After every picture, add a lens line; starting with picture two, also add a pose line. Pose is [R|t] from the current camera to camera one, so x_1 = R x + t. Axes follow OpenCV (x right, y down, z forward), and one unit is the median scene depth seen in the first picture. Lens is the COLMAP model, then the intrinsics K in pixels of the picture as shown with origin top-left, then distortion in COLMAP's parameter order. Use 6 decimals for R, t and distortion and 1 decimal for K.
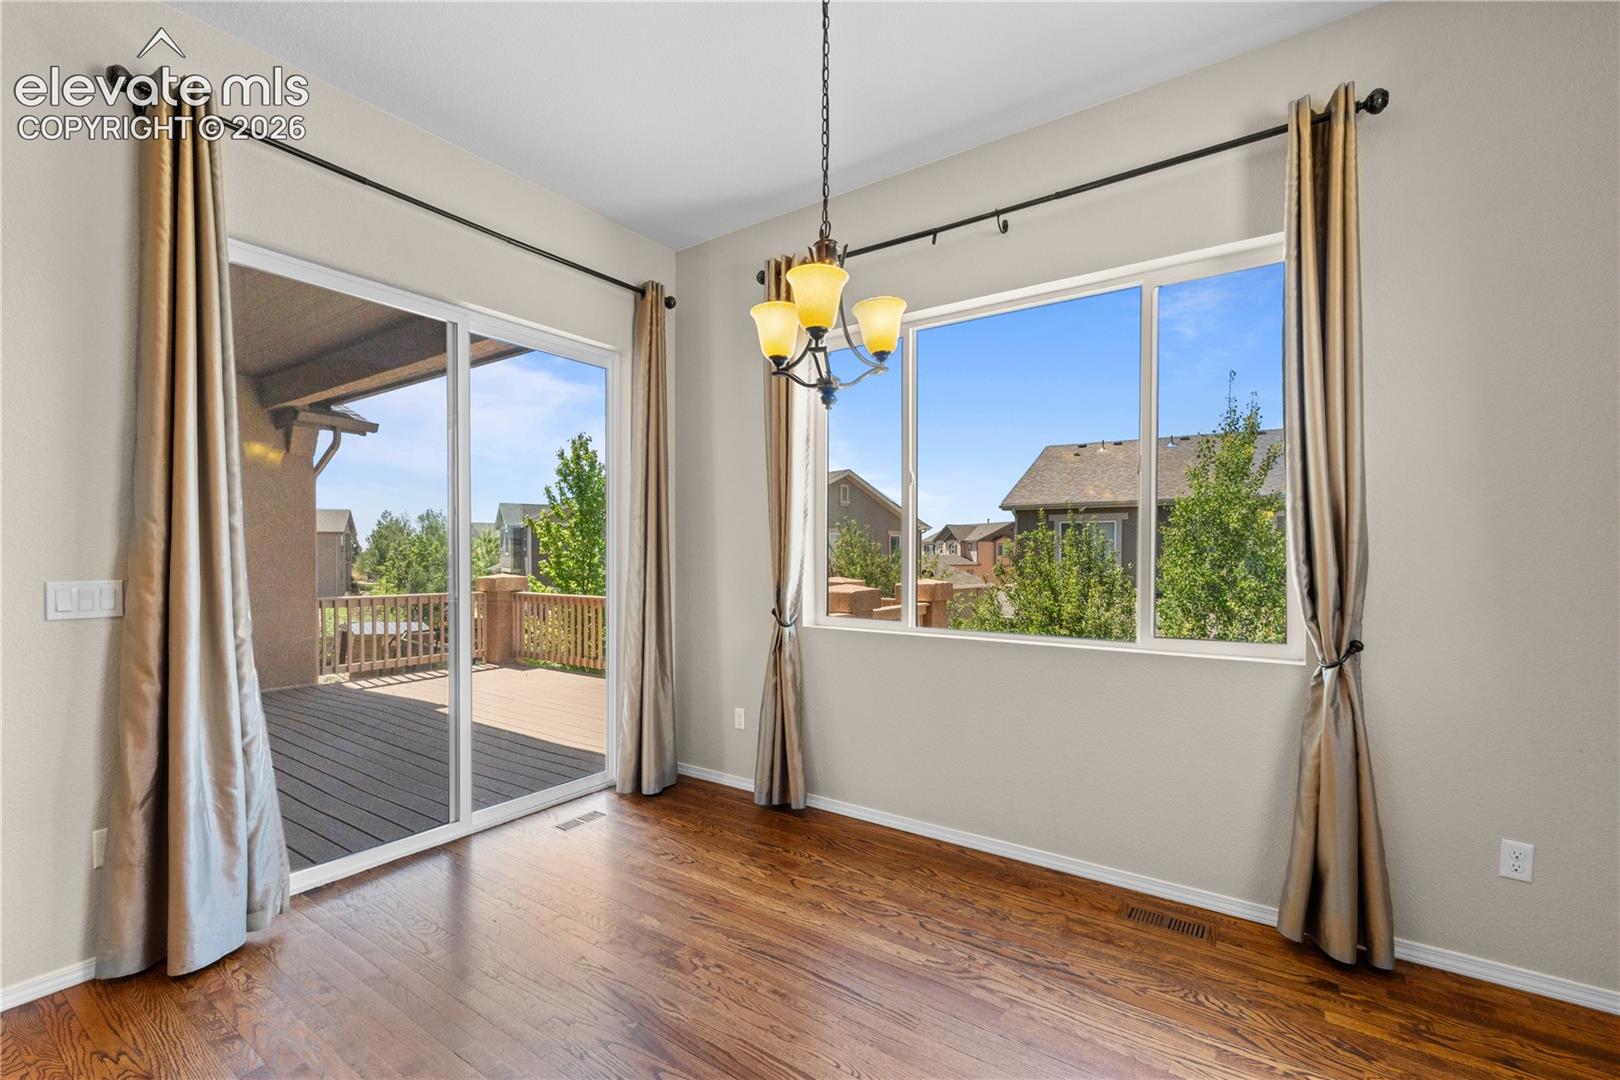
lens RADIAL K [[685.4, 0, 814.3], [0, 685.4, 559.7], [0, 0, 1]] dist [0.003848, 0.000575]
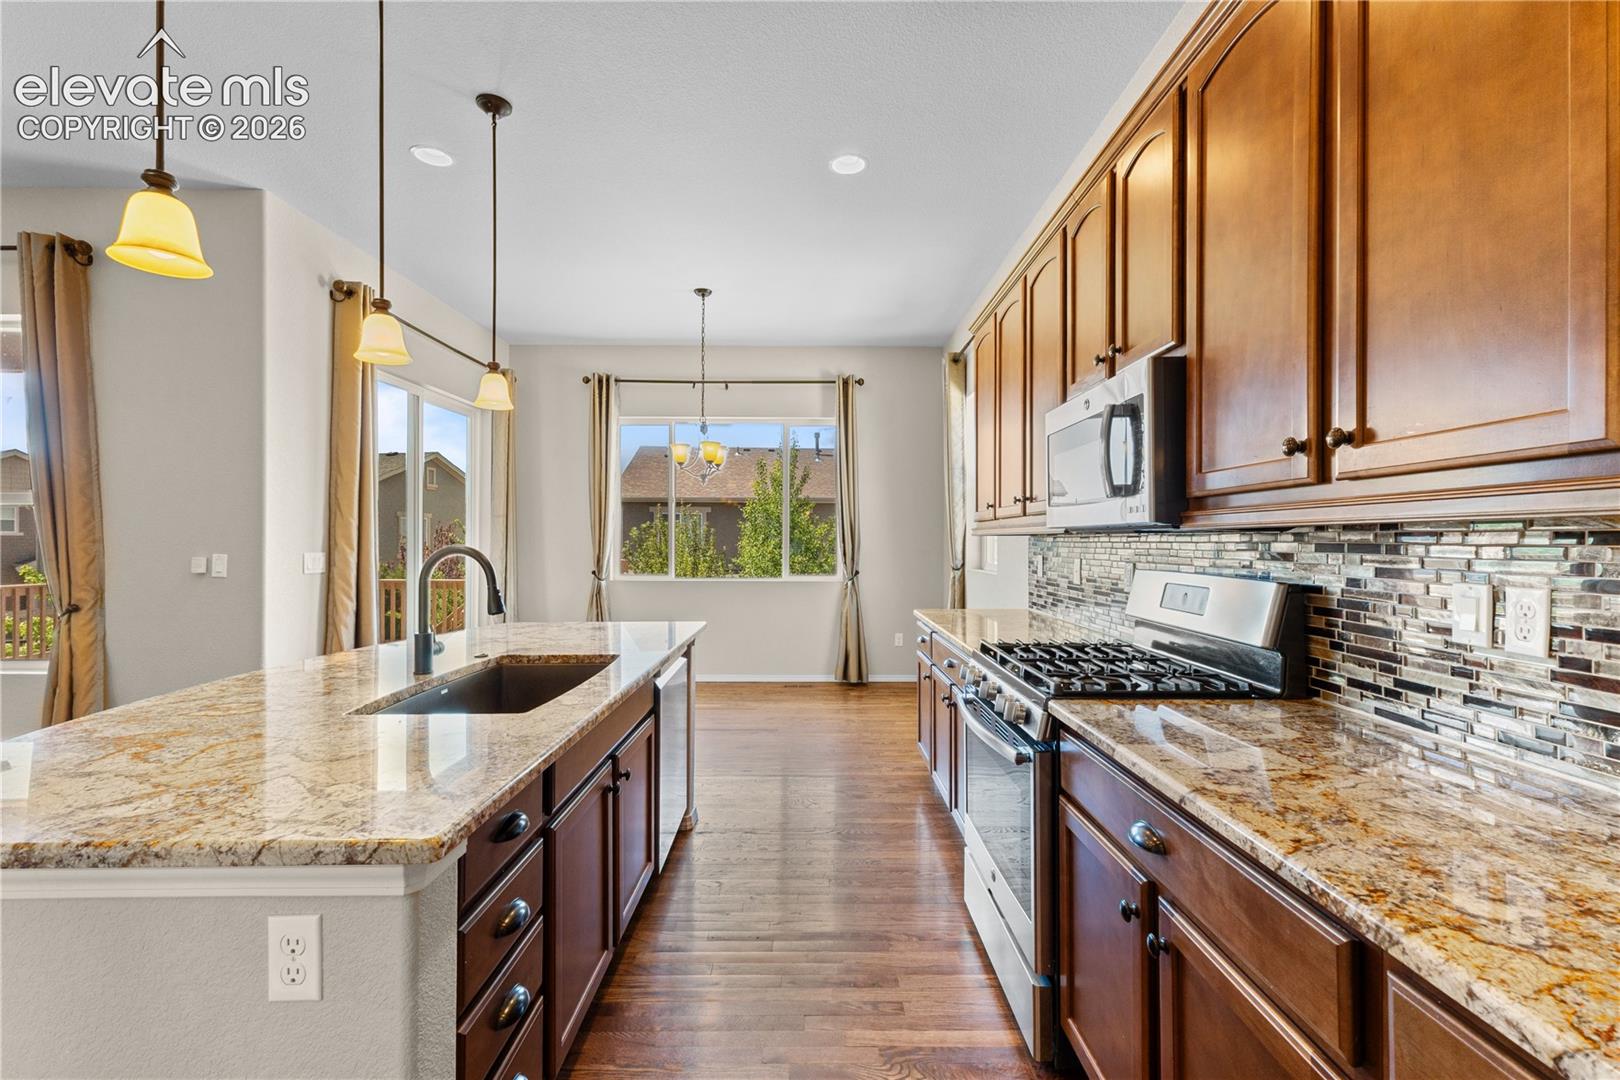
lens RADIAL K [[685.4, 0, 816.6], [0, 685.4, 532.7], [0, 0, 1]] dist [0.003848, 0.000575]
pose [[0.824080, 0.003894, 0.566461, -0.871962], [0.008075, 0.999794, -0.018621, 0.018143], [-0.566416, 0.019919, 0.823878, -1.133358]]
